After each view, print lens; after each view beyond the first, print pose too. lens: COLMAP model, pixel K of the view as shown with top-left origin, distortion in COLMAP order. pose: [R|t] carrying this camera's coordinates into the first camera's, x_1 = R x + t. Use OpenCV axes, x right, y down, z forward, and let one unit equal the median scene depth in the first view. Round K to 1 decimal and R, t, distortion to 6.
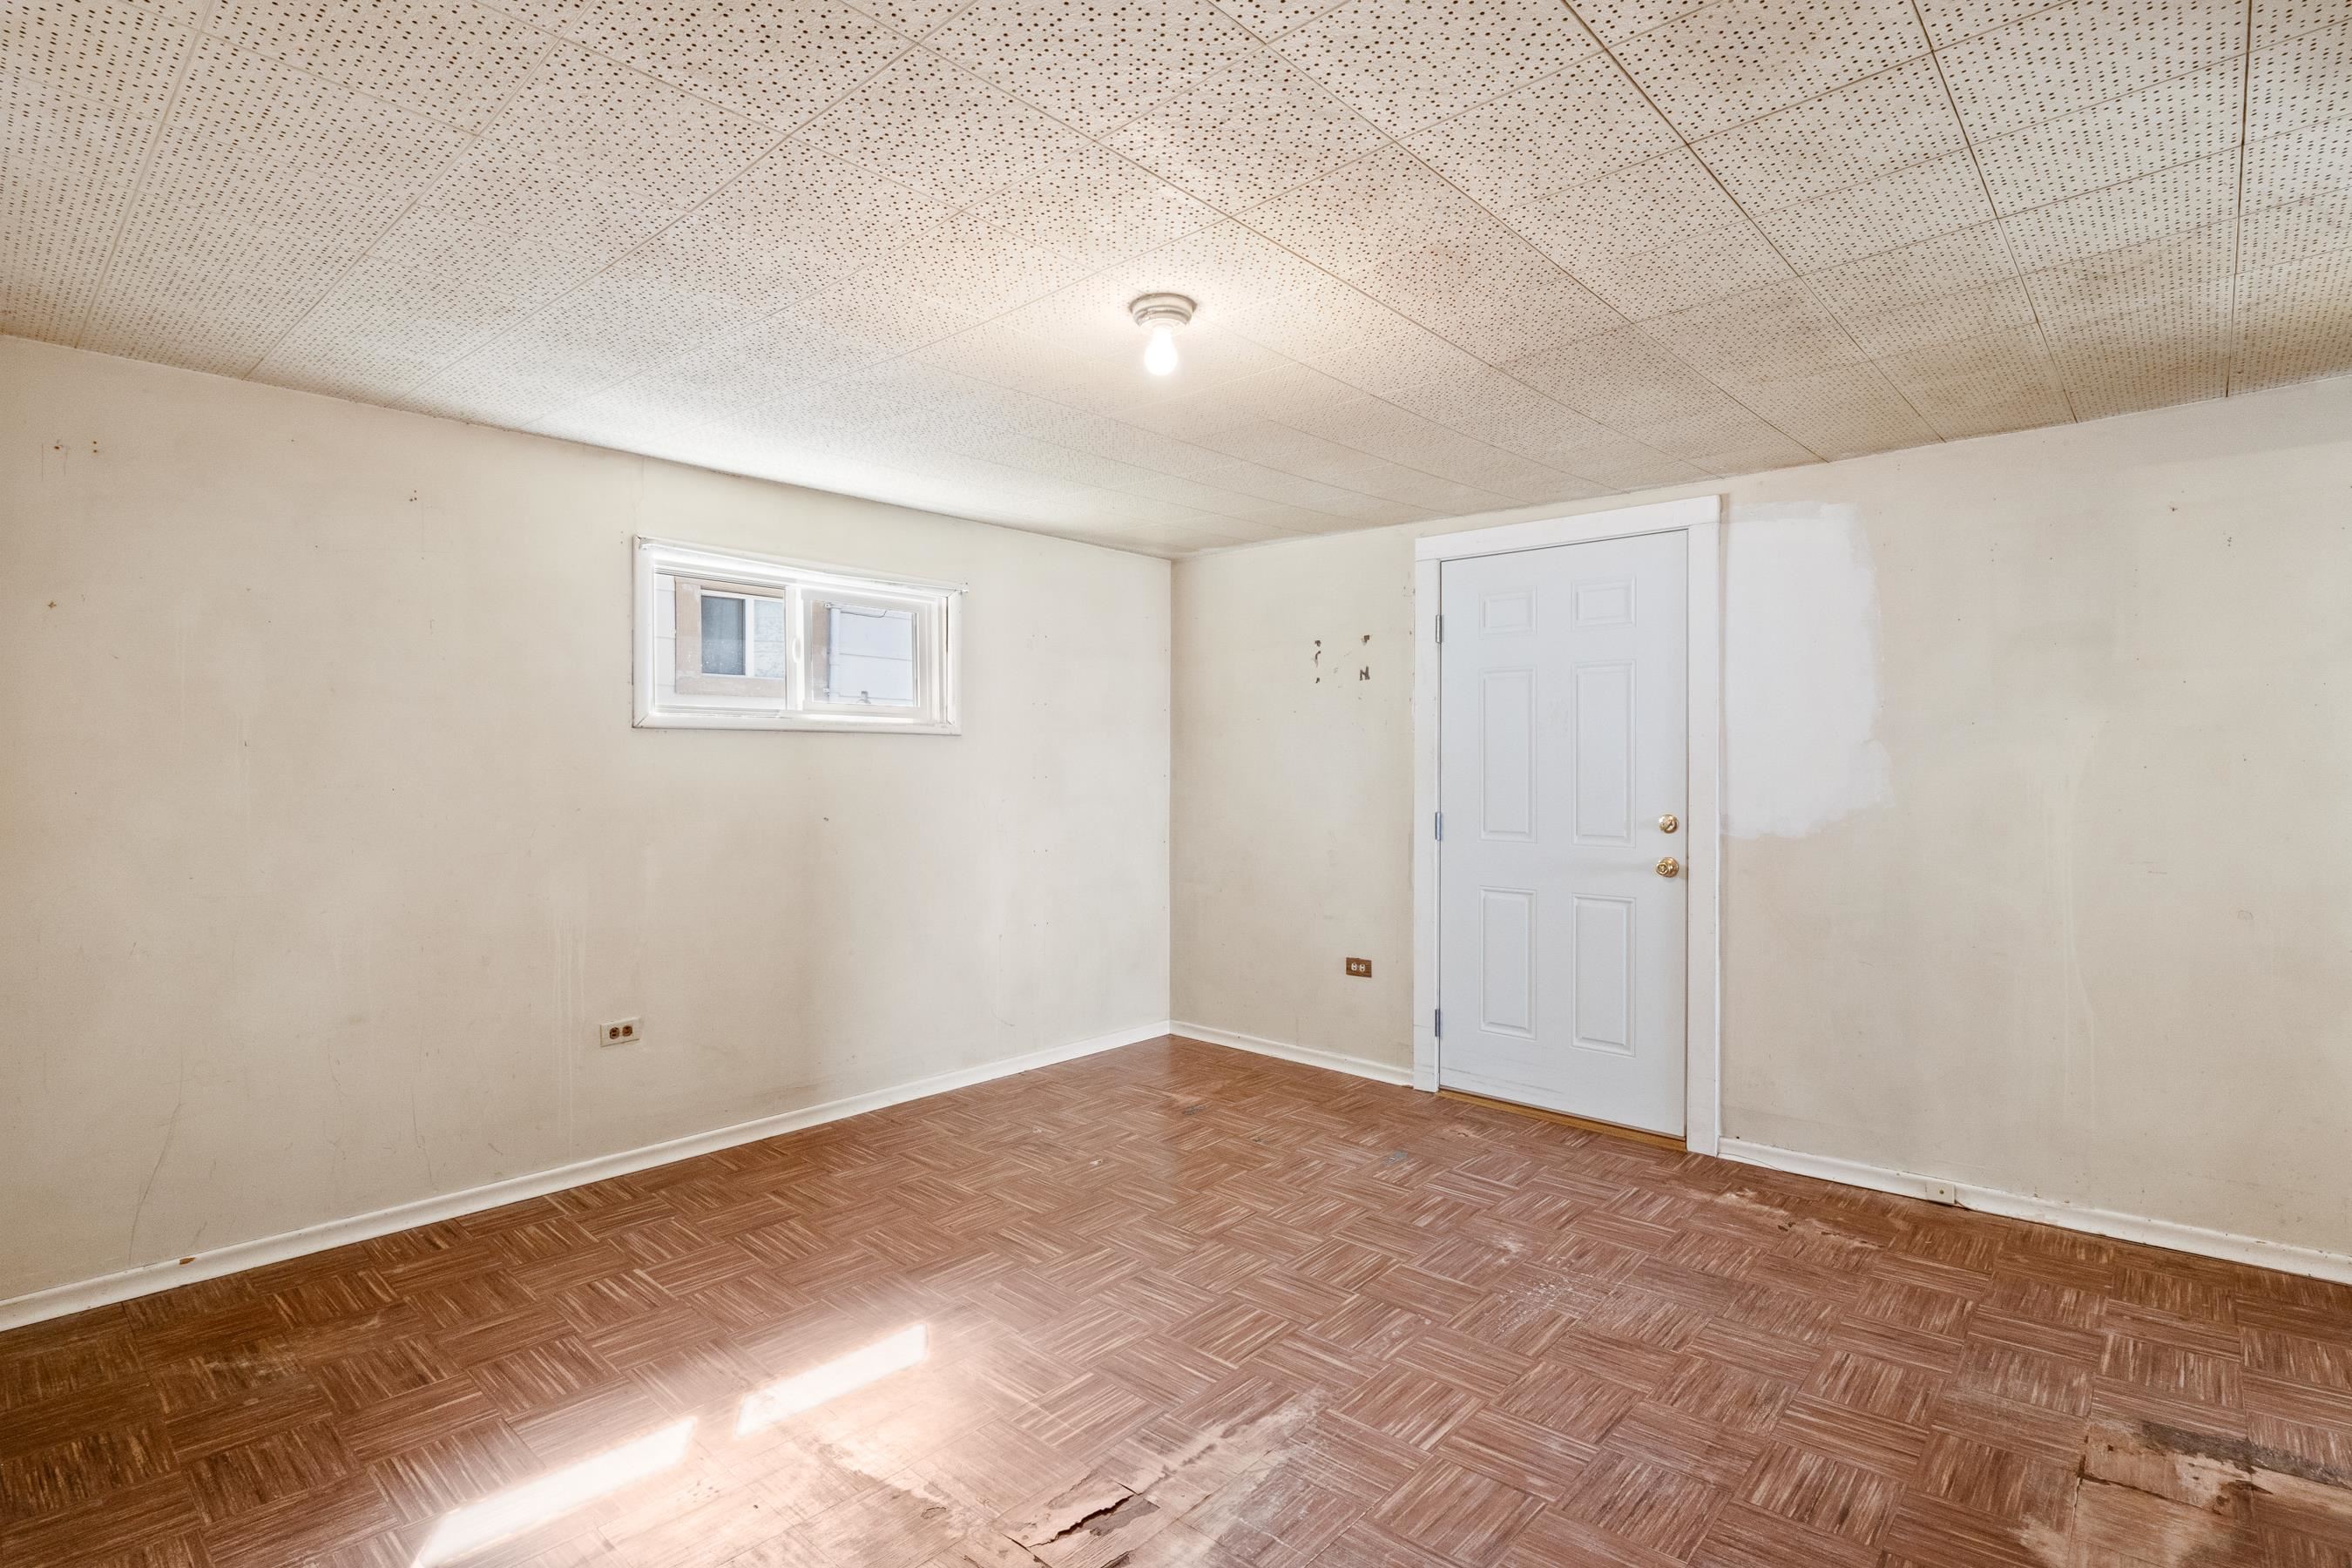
lens RADIAL K [[1160.6, 0, 1174.6], [0, 1160.6, 780.8], [0, 0, 1]] dist [-0.008195, -0.005358]
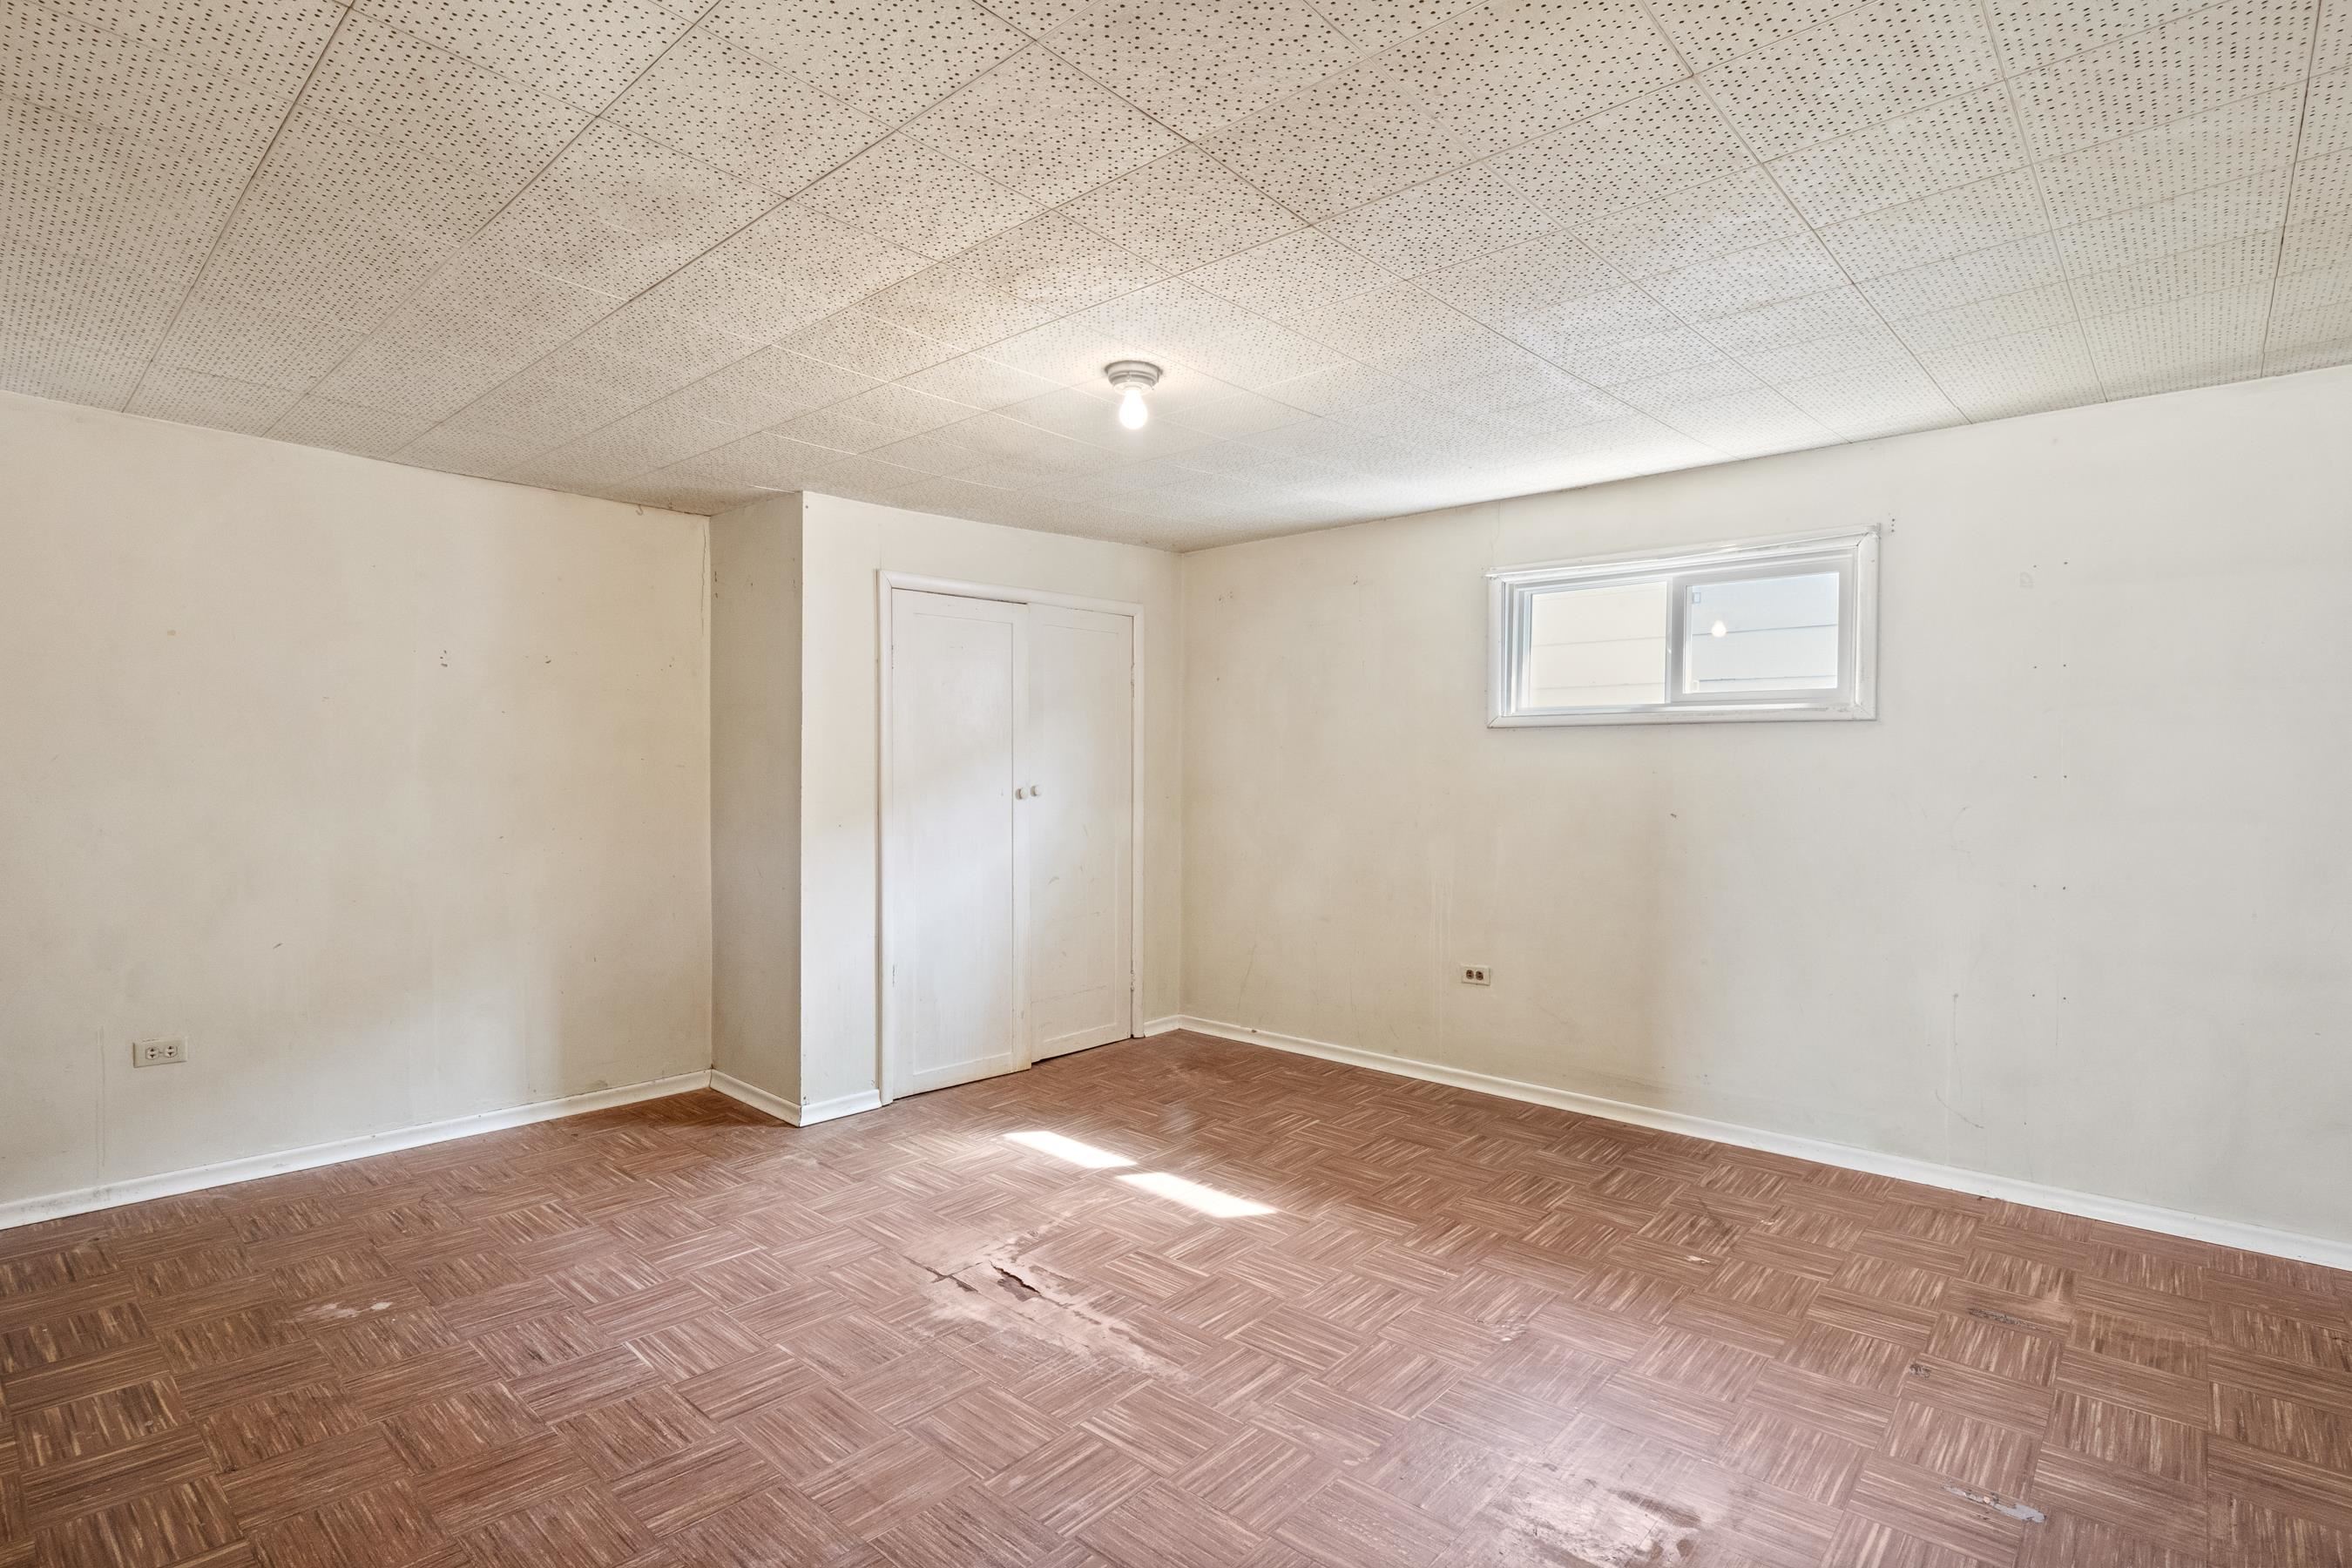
lens RADIAL K [[1160.6, 0, 1129.6], [0, 1160.6, 791.3], [0, 0, 1]] dist [-0.008195, -0.005358]
pose [[-0.027569, 0.024394, -0.999322, 0.847316], [-0.017897, 0.999530, 0.024892, -0.003073], [0.999460, 0.018571, -0.027120, 0.736522]]
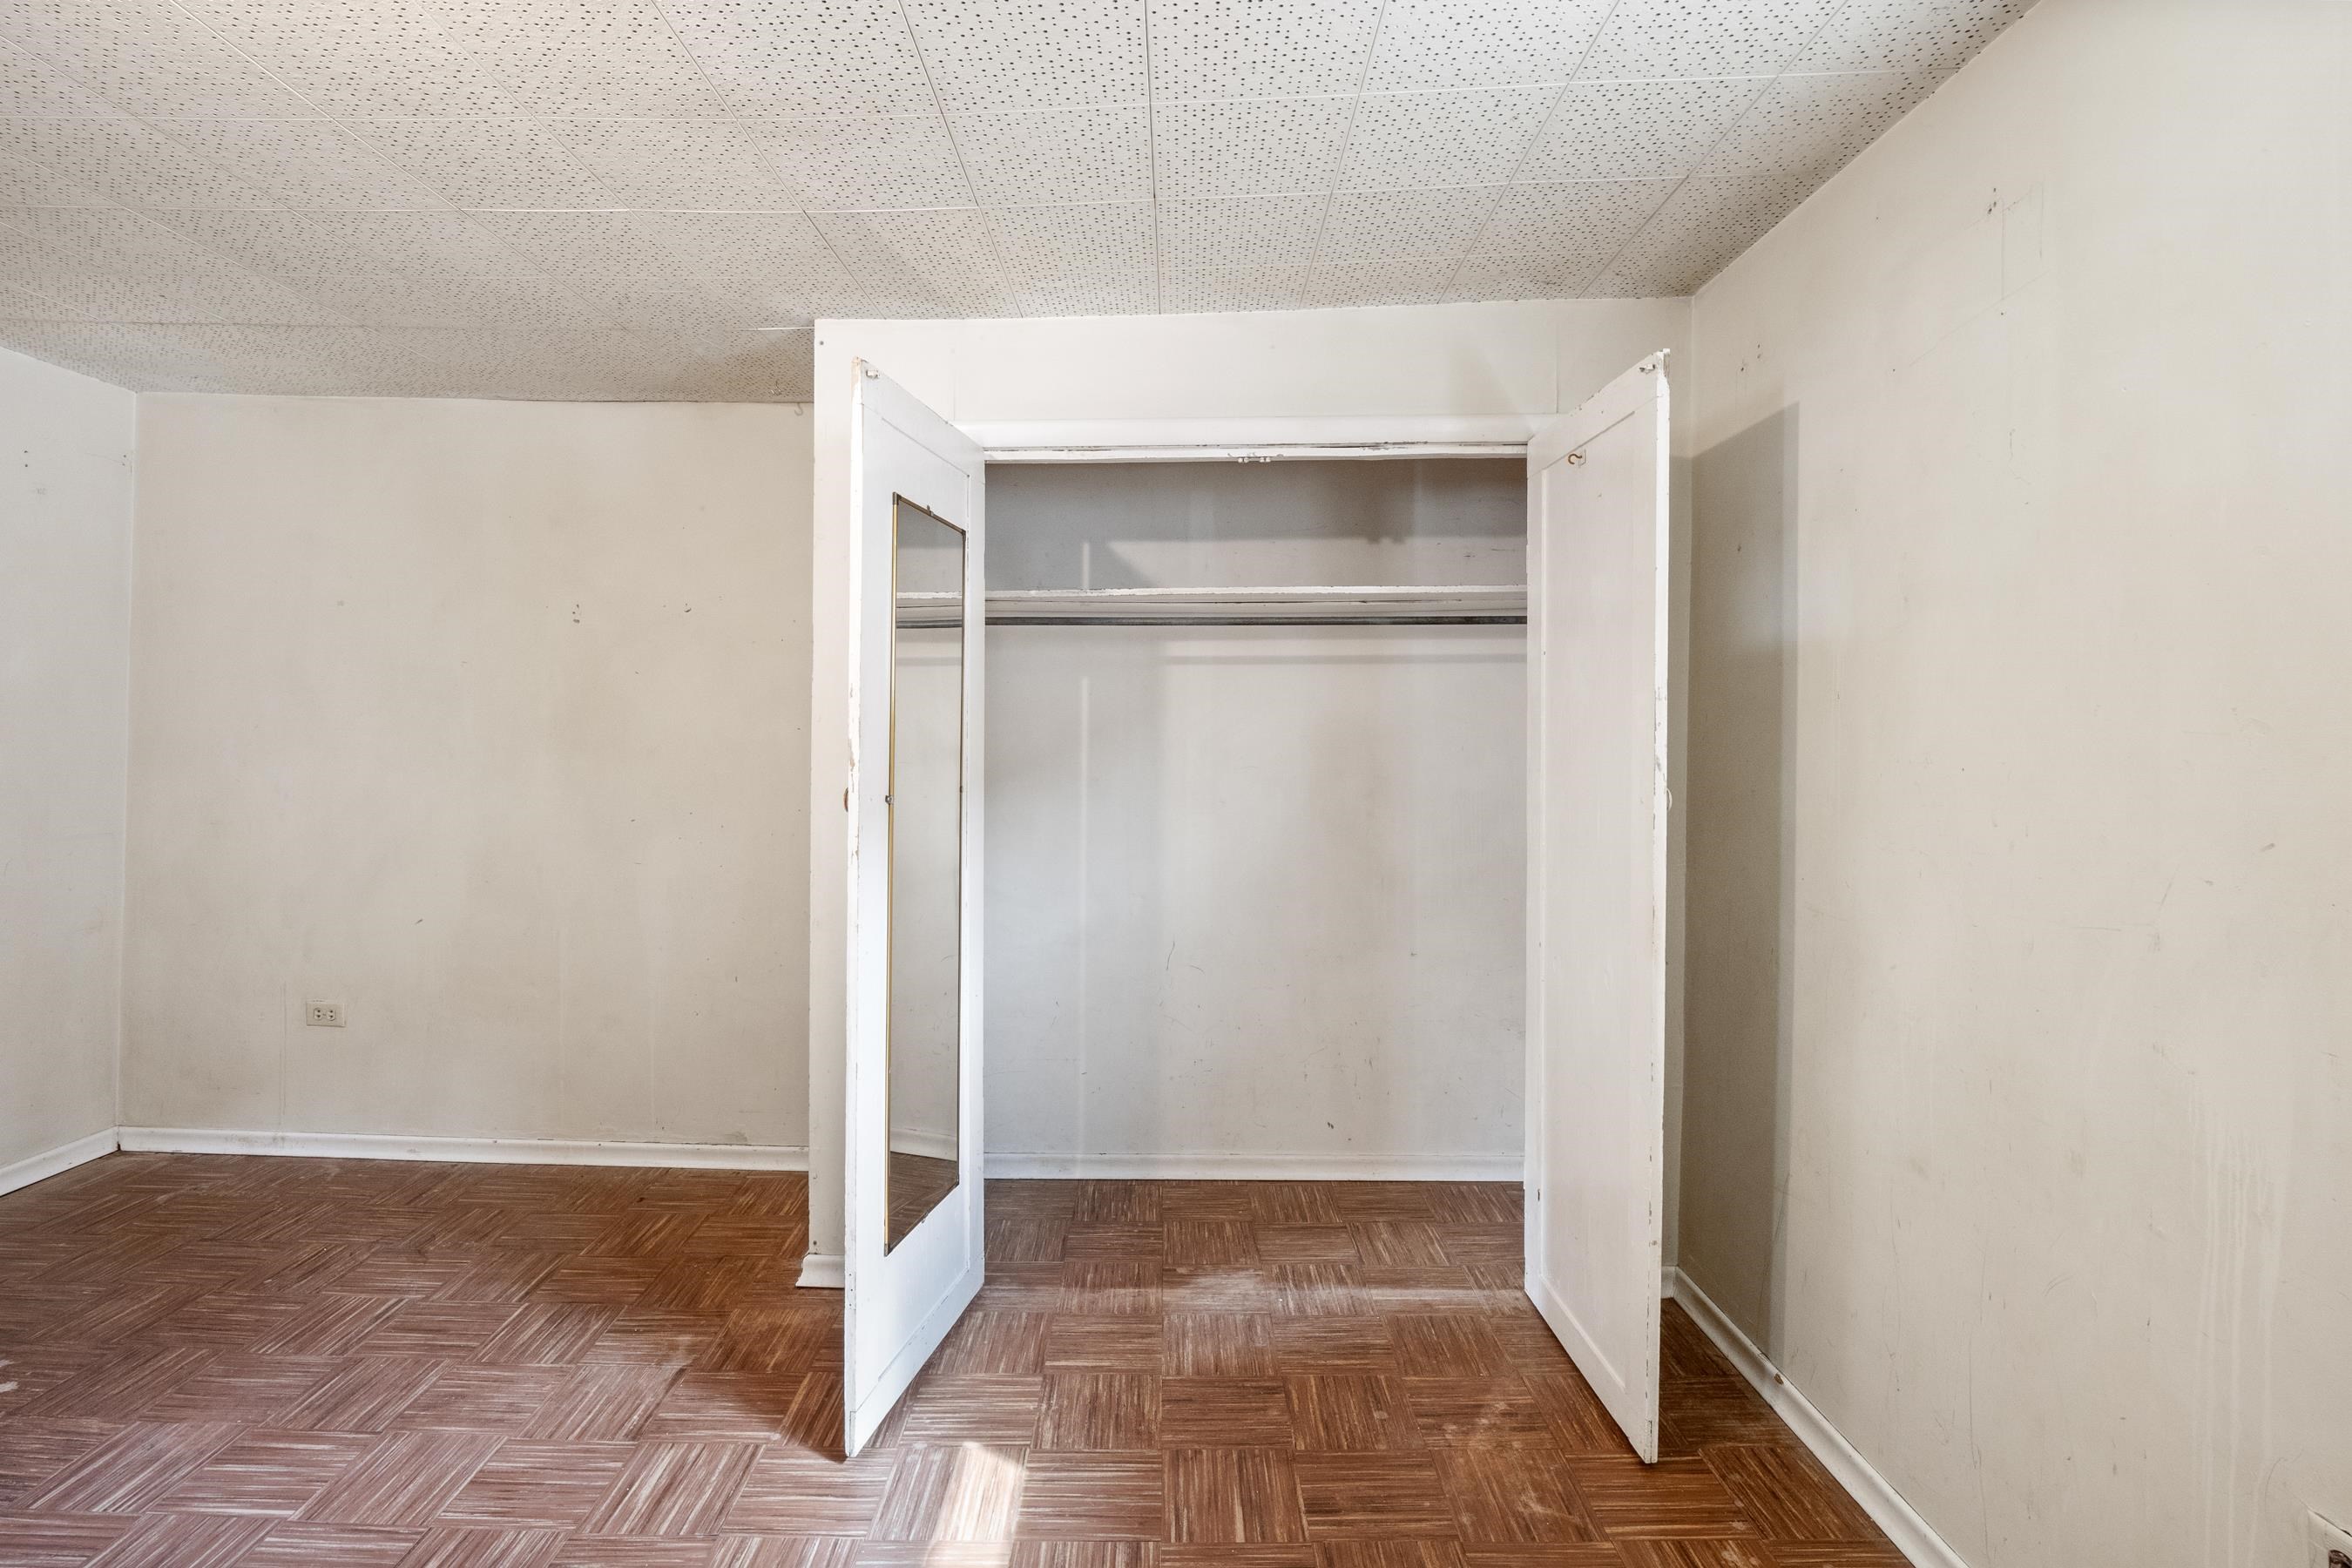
lens RADIAL K [[1160.6, 0, 1124.2], [0, 1160.6, 740.2], [0, 0, 1]] dist [-0.008195, -0.005358]
pose [[-0.762319, -0.000925, -0.647201, -0.037110], [-0.014718, 0.999765, 0.015907, -0.006462], [0.647034, 0.021652, -0.762154, 1.123333]]
